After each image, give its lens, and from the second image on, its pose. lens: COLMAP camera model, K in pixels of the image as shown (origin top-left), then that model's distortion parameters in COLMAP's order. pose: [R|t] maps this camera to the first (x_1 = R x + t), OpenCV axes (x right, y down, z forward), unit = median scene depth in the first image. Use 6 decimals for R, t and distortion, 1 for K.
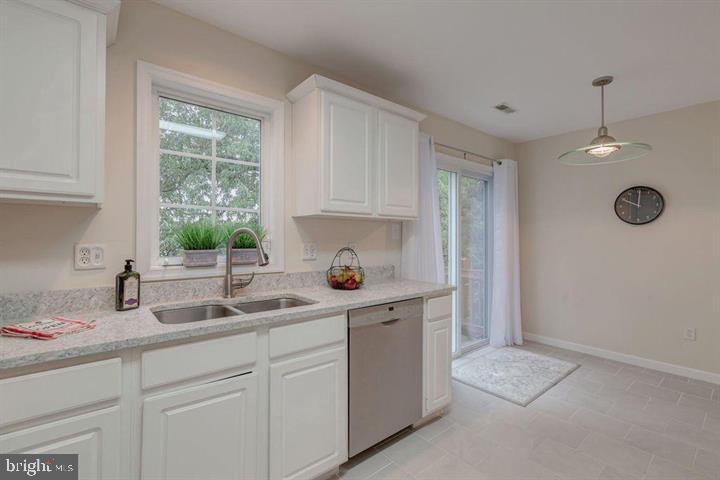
lens RADIAL K [[323.7, 0, 362.1], [0, 323.7, 237.6], [0, 0, 1]] dist [-0.001572, -0.000635]
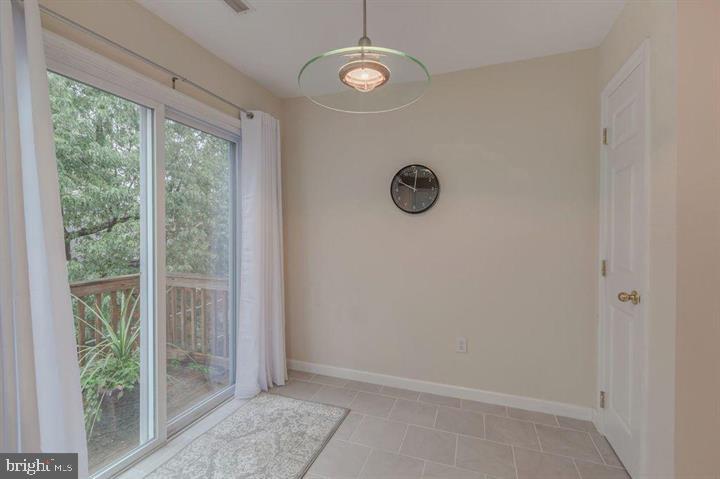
lens RADIAL K [[323.7, 0, 359.5], [0, 323.7, 239.3], [0, 0, 1]] dist [-0.001572, -0.000635]
pose [[0.863598, -0.013764, 0.503992, 0.311195], [-0.000529, 0.999602, 0.028206, 0.000411], [-0.504180, -0.024626, 0.863247, 0.352216]]
